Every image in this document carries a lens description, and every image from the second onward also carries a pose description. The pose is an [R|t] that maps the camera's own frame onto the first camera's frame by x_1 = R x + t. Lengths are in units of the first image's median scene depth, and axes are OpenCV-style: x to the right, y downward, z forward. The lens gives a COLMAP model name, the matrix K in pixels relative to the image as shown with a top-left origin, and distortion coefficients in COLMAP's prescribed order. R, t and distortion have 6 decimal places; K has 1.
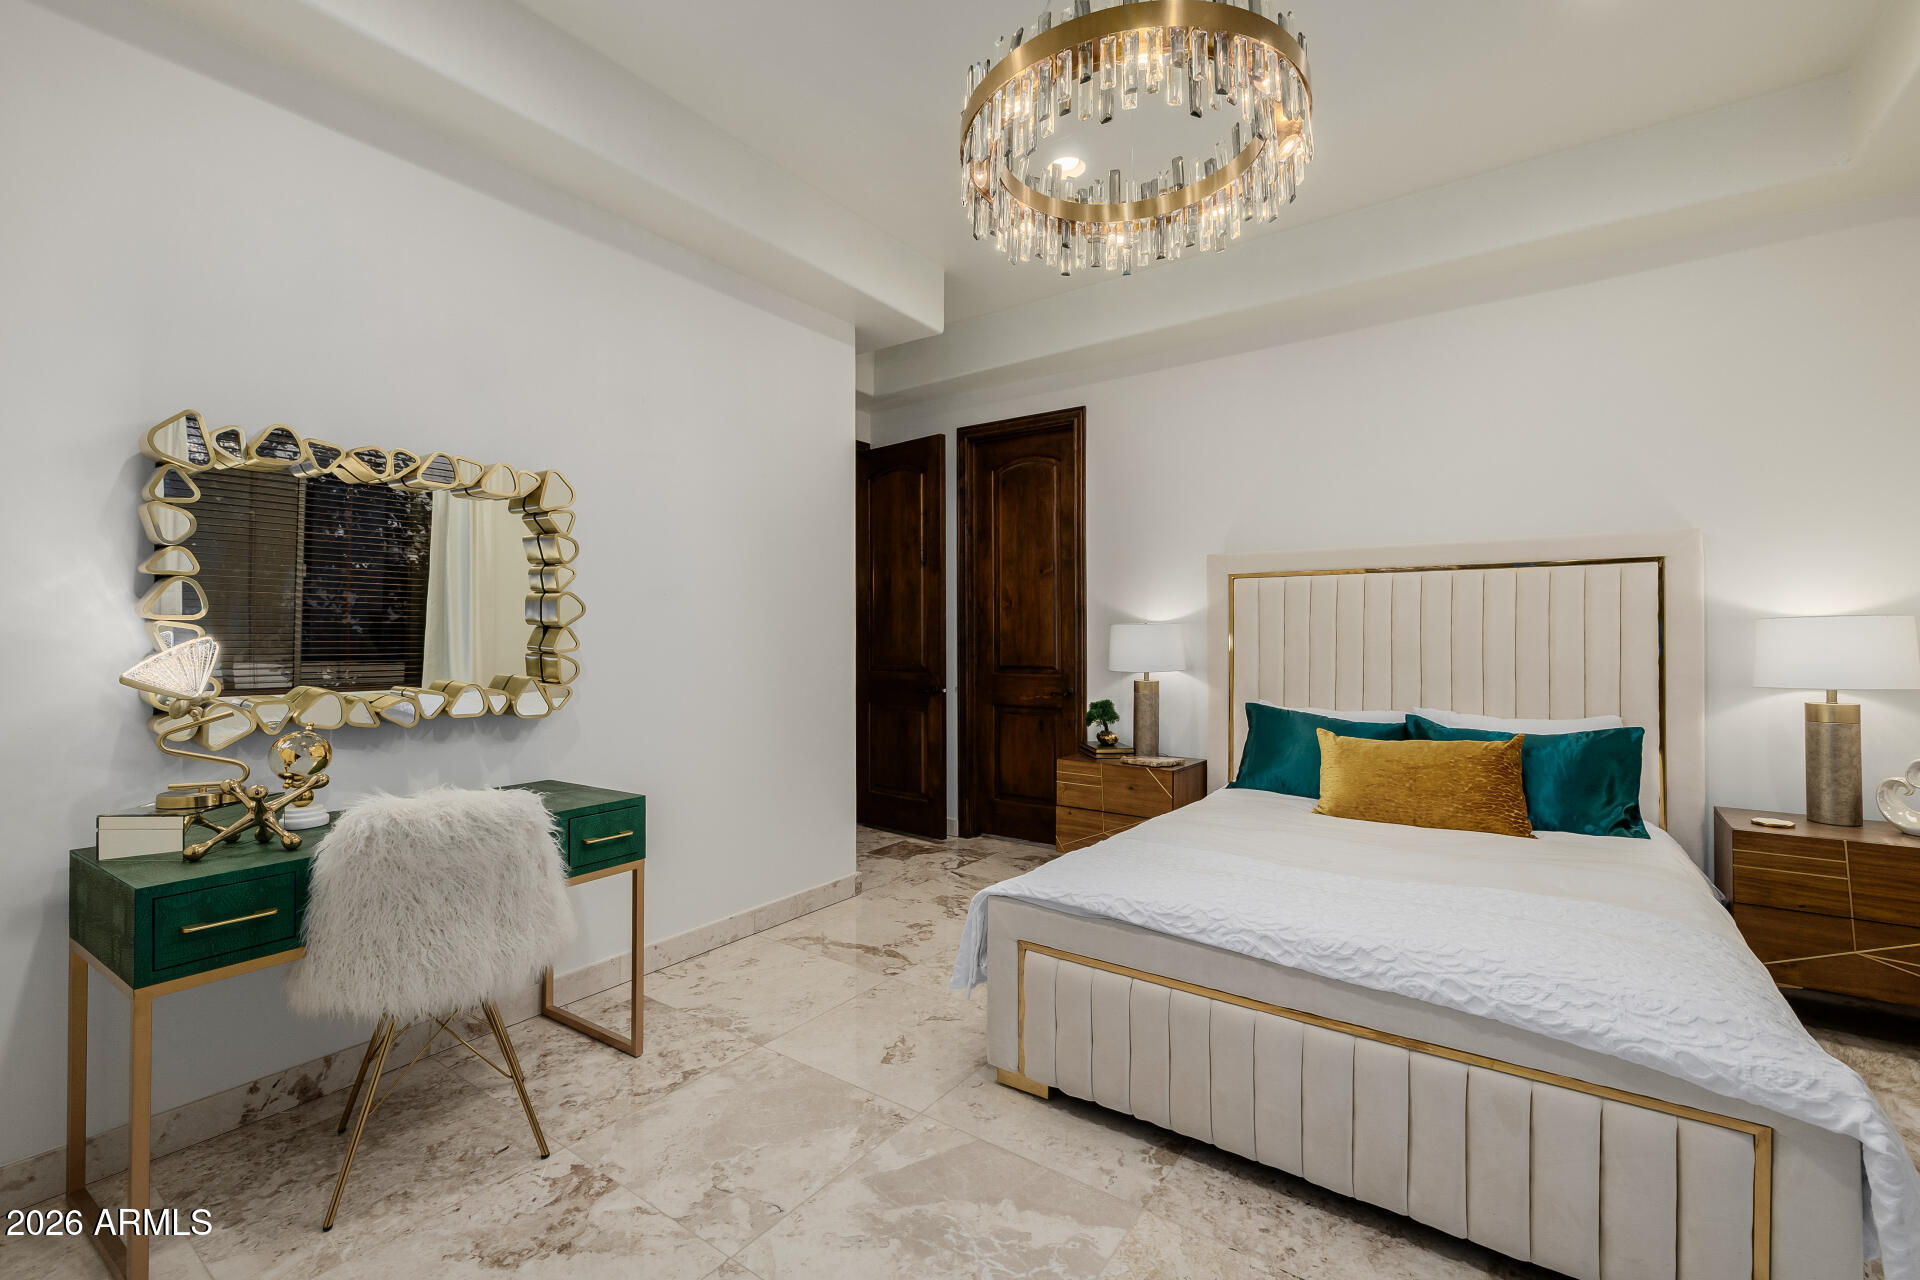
lens RADIAL K [[804.4, 0, 955.7], [0, 804.4, 635.6], [0, 0, 1]] dist [0.000539, 0.000876]
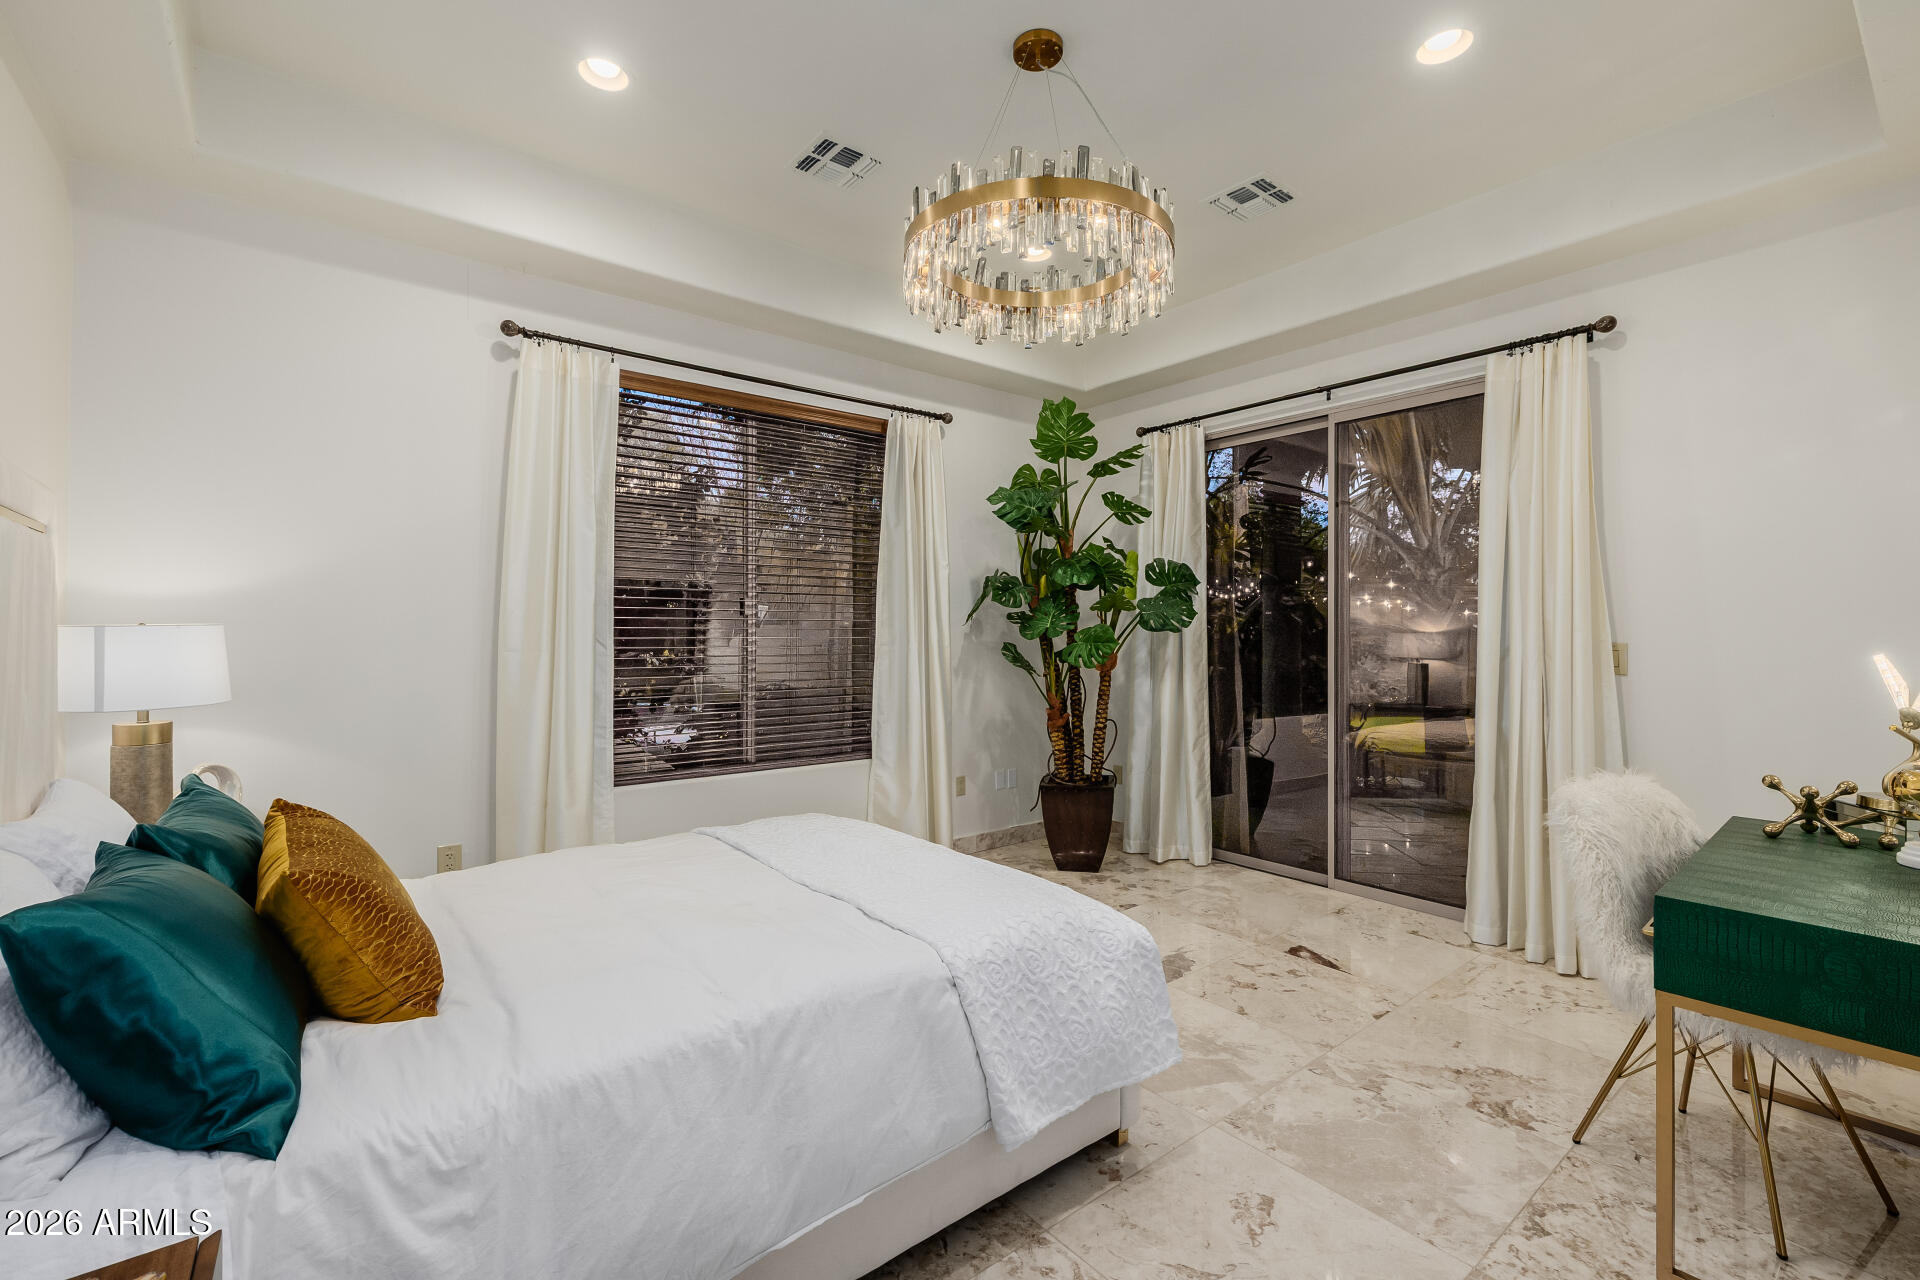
lens RADIAL K [[804.4, 0, 963.4], [0, 804.4, 633.7], [0, 0, 1]] dist [0.000539, 0.000876]
pose [[-0.963353, 0.002153, 0.268229, -0.016091], [0.001543, 0.999996, -0.002485, -0.021874], [-0.268234, -0.001980, -0.963352, 2.250804]]
